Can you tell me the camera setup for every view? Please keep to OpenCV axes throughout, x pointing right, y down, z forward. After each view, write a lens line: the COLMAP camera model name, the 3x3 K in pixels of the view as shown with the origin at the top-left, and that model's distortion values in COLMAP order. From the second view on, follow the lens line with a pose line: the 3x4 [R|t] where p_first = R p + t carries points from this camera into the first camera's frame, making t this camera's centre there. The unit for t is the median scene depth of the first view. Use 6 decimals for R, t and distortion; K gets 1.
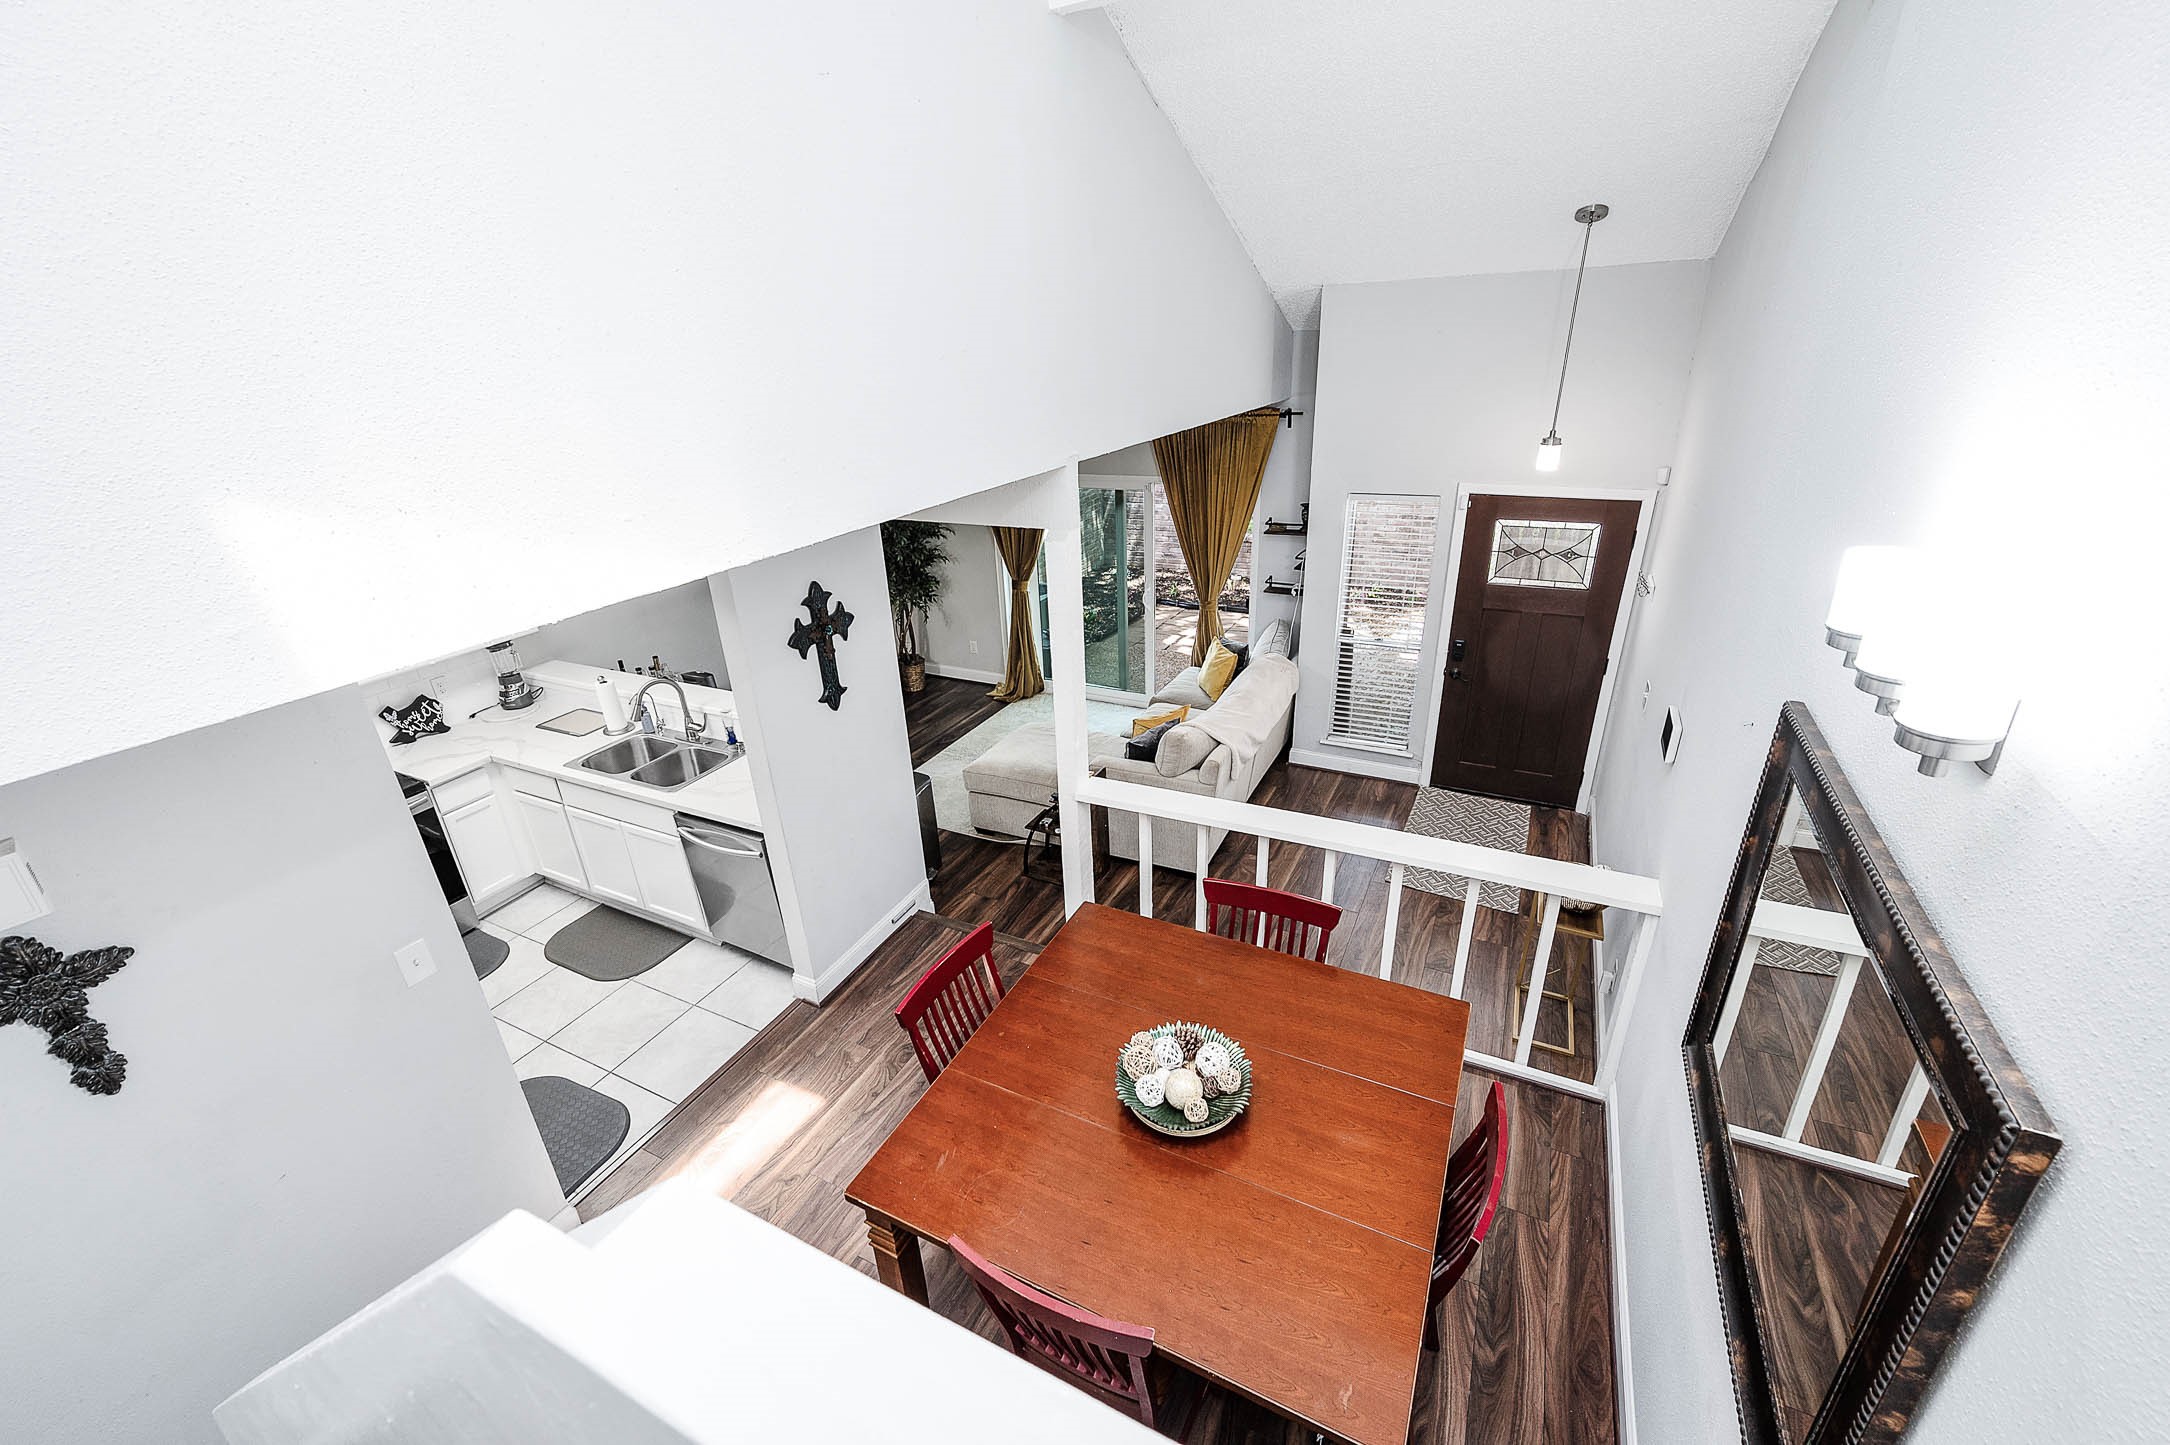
lens RADIAL K [[870.3, 0, 1085.0], [0, 870.3, 722.5], [0, 0, 1]] dist [0.001094, 0.000066]
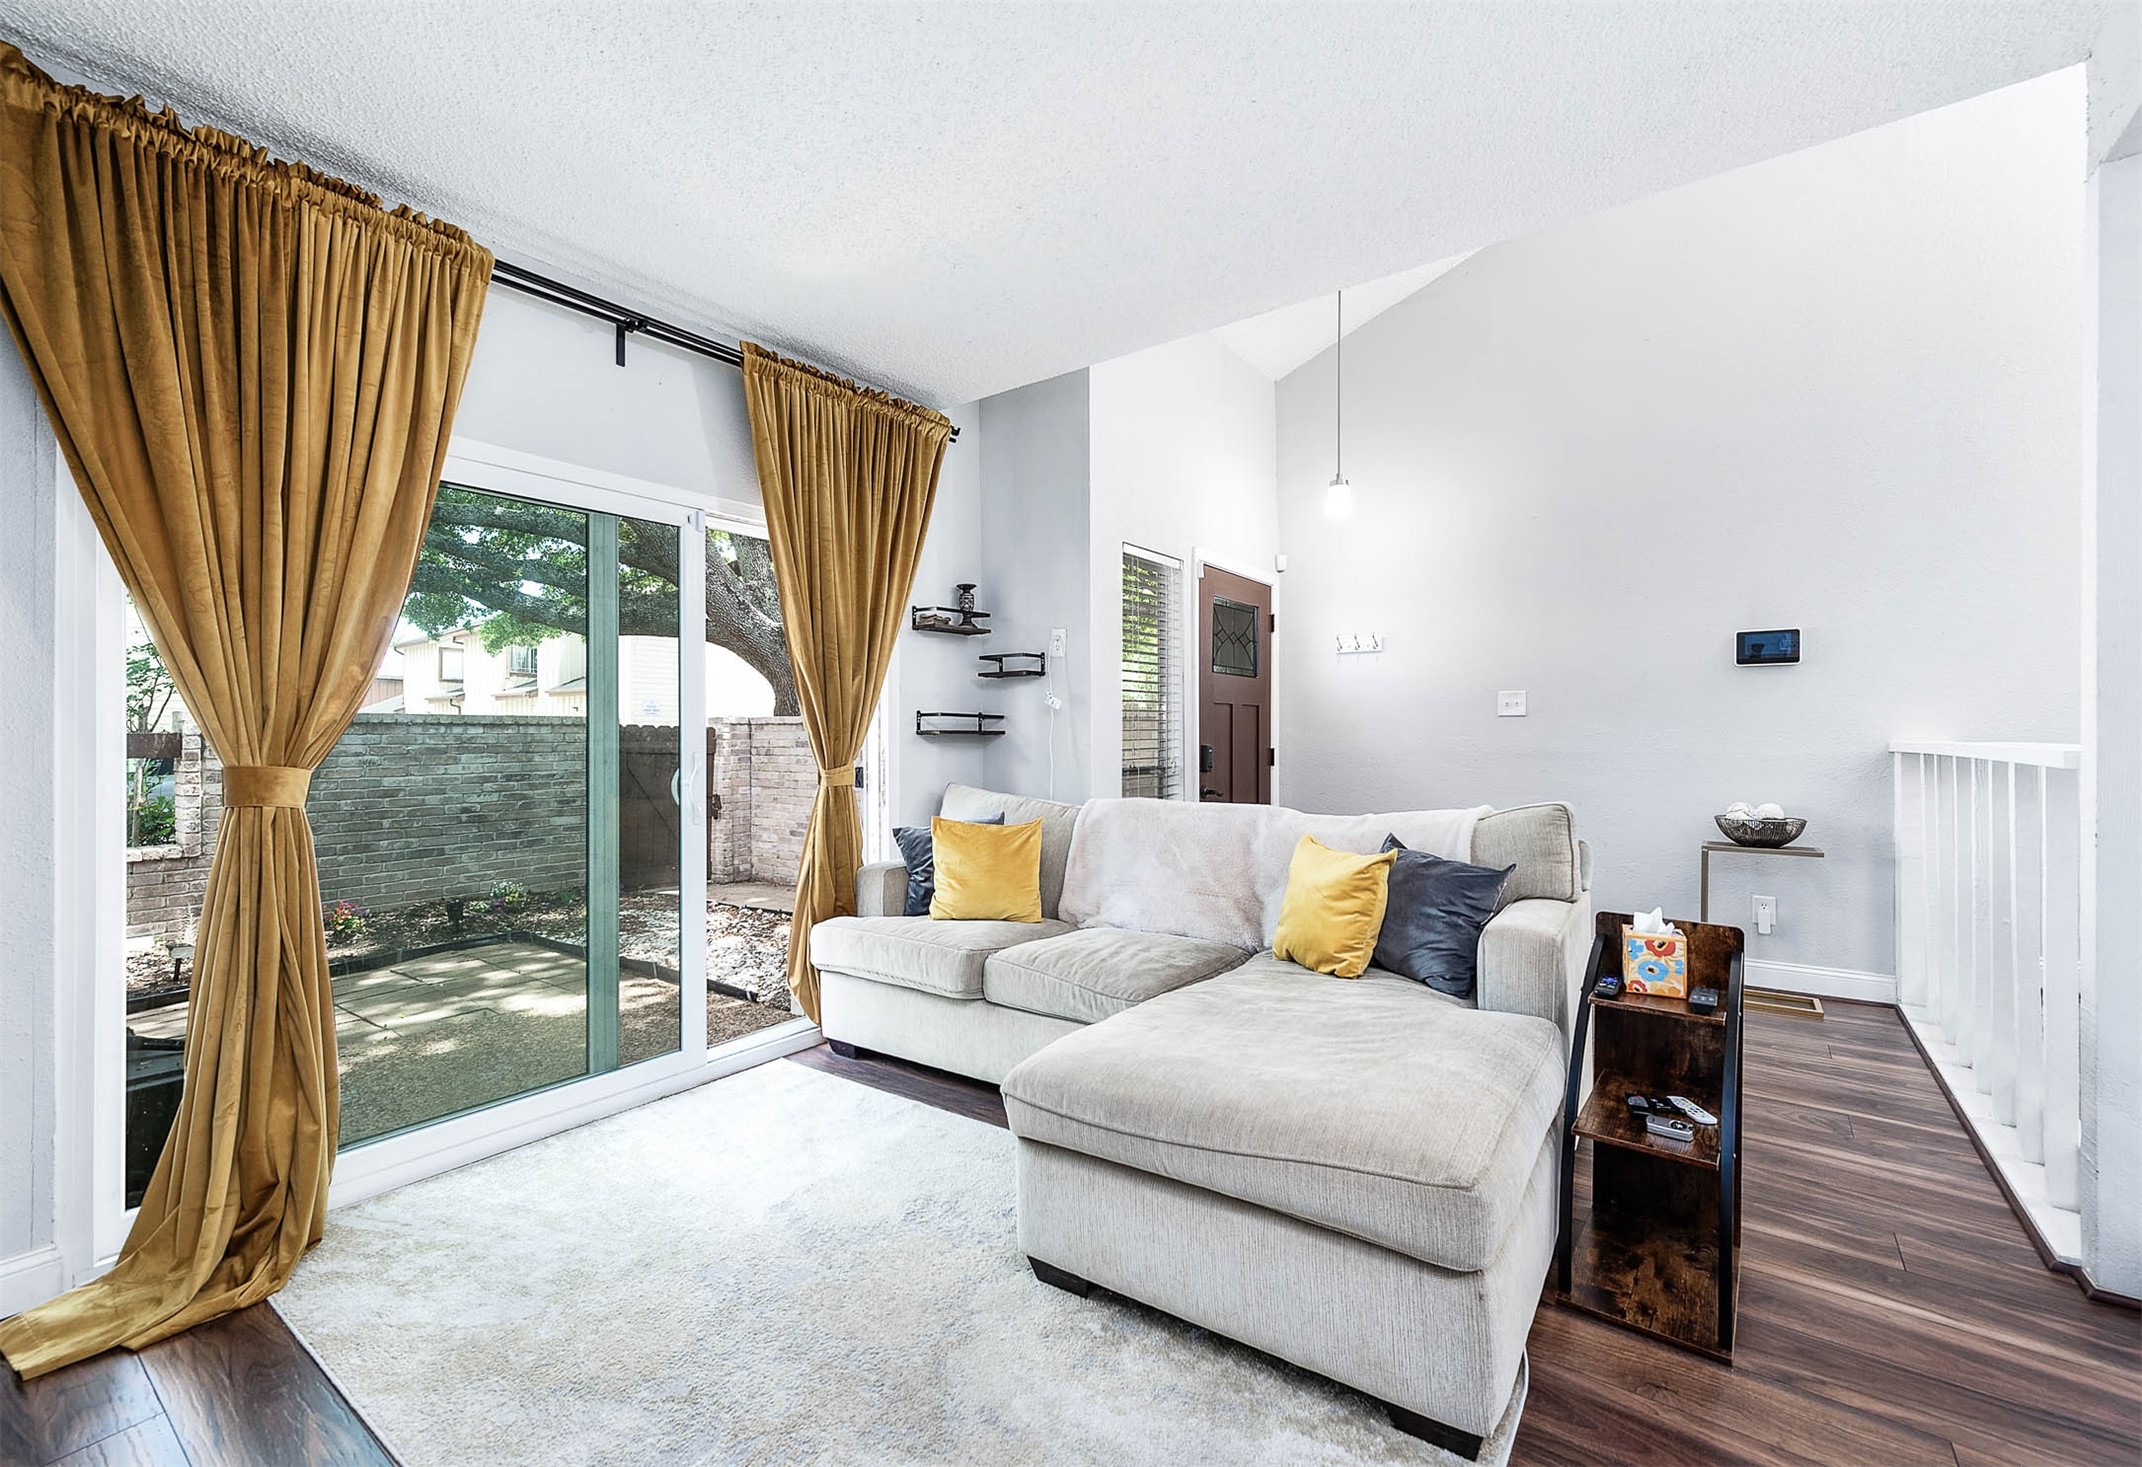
lens RADIAL K [[906.1, 0, 1071.0], [0, 906.1, 733.5], [0, 0, 1]] dist [0.002082, 0.000135]
pose [[0.176182, 0.035175, 0.983729, -0.364358], [0.396371, 0.912226, -0.103607, -0.064729], [-0.901027, 0.408175, 0.146775, 0.917535]]
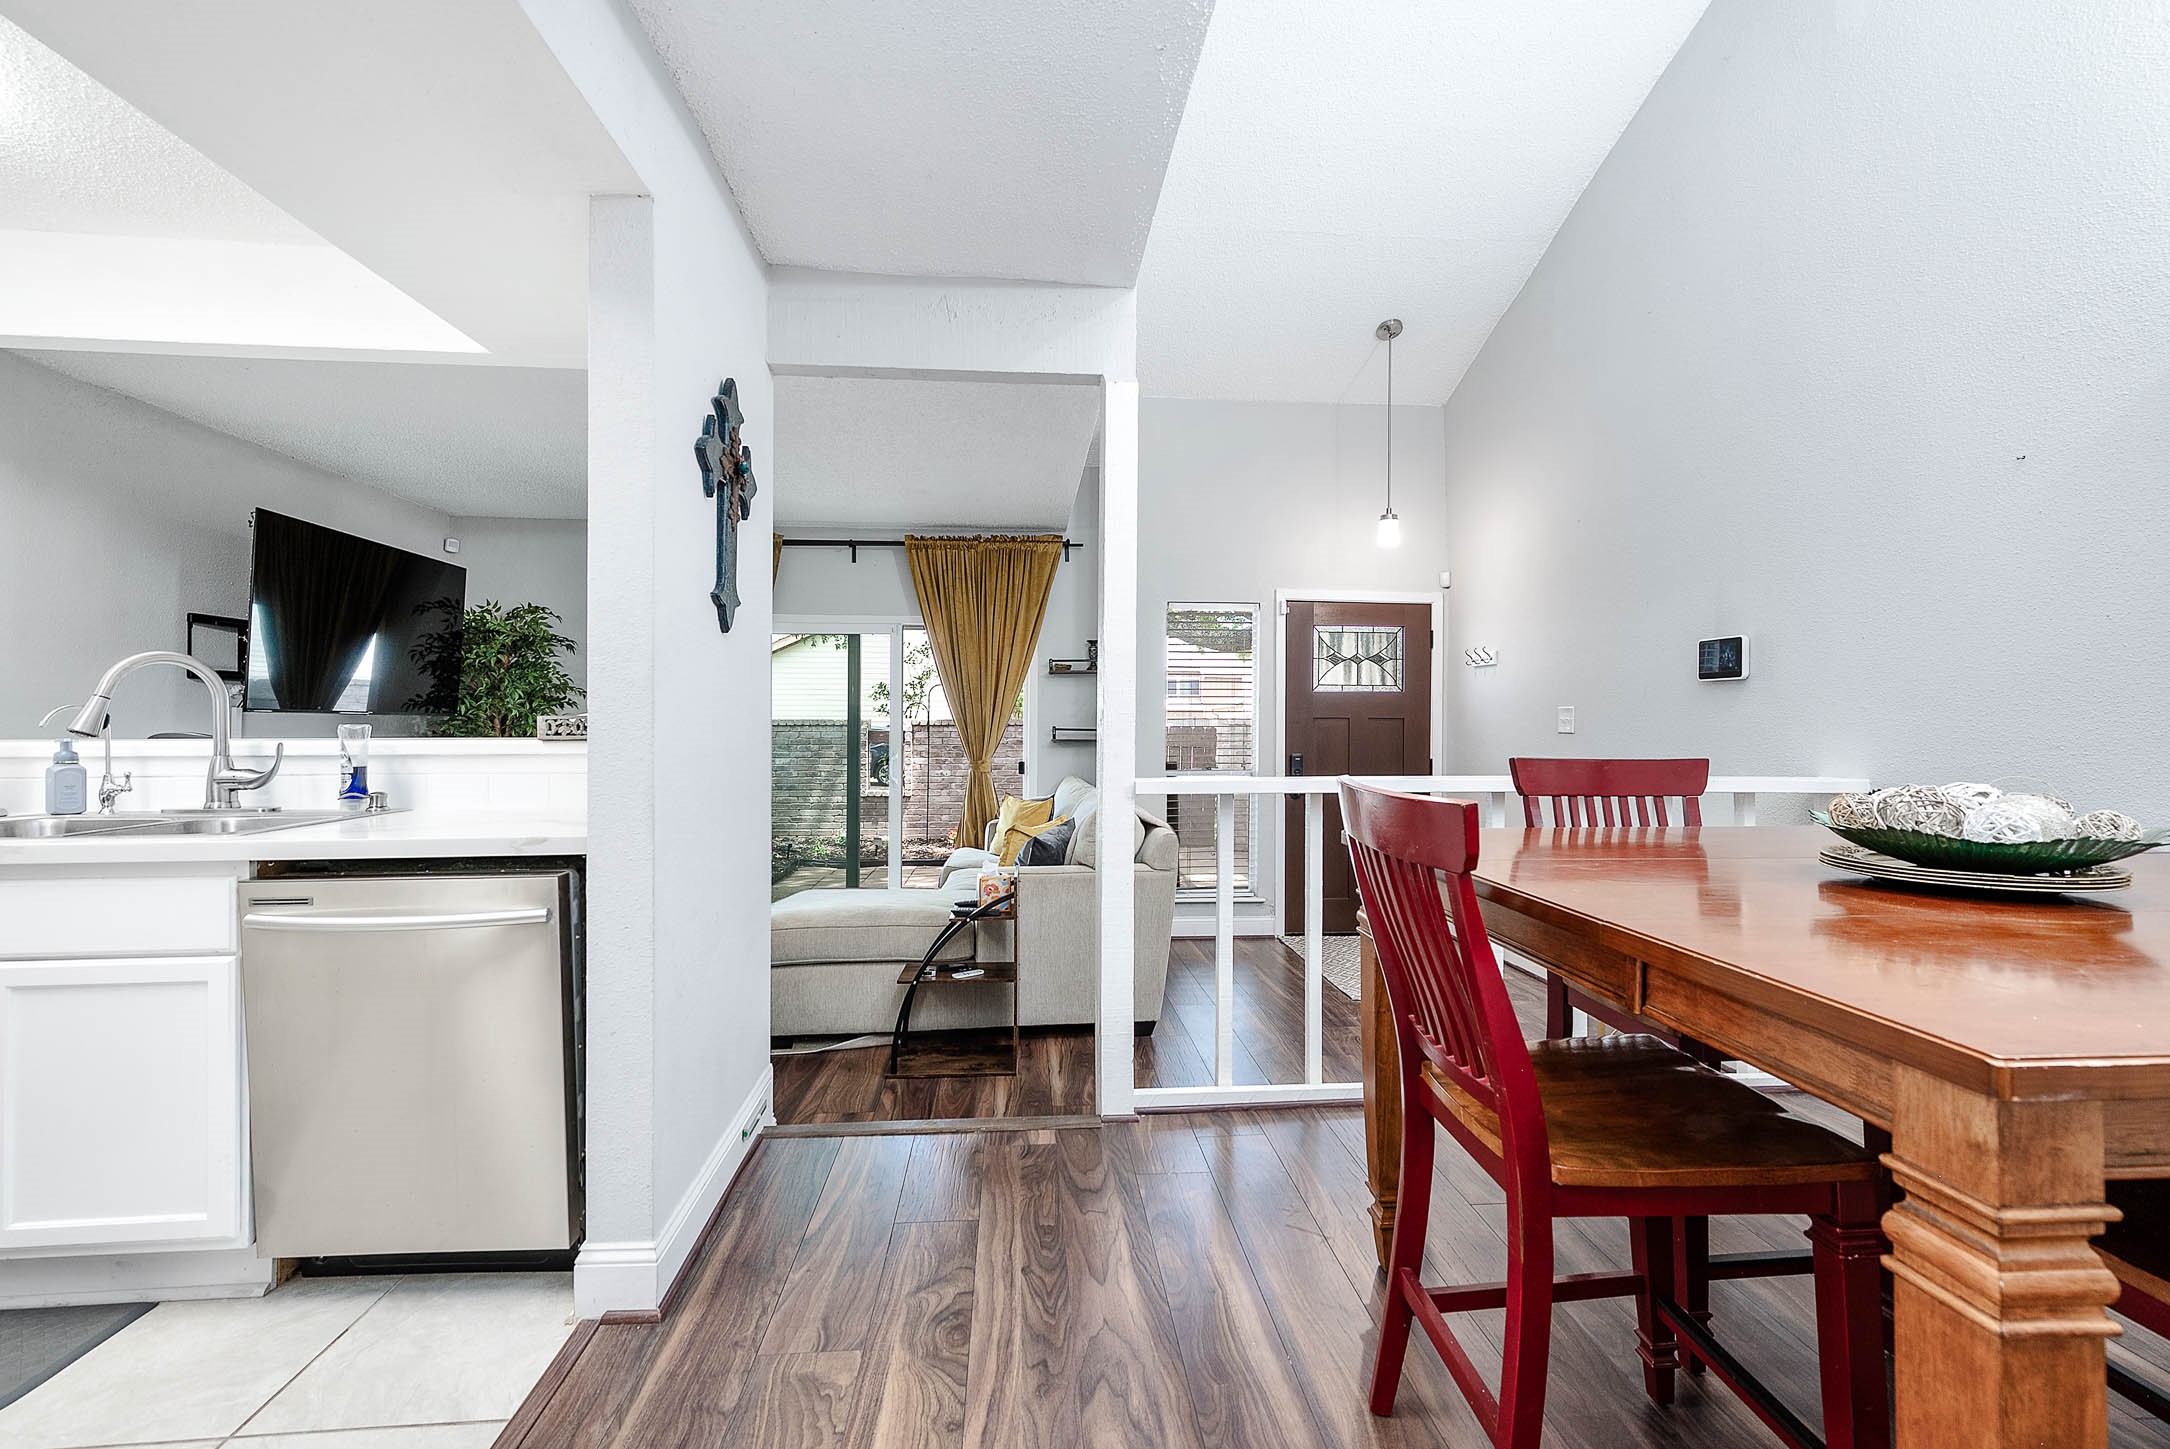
lens RADIAL K [[926.7, 0, 1085.0], [0, 926.7, 724.5], [0, 0, 1]] dist [0.013866, -0.000135]
pose [[0.855564, 0.040795, 0.516087, -0.249332], [0.175683, 0.914855, -0.363561, 0.179680], [-0.486976, 0.401717, 0.775550, 0.309452]]
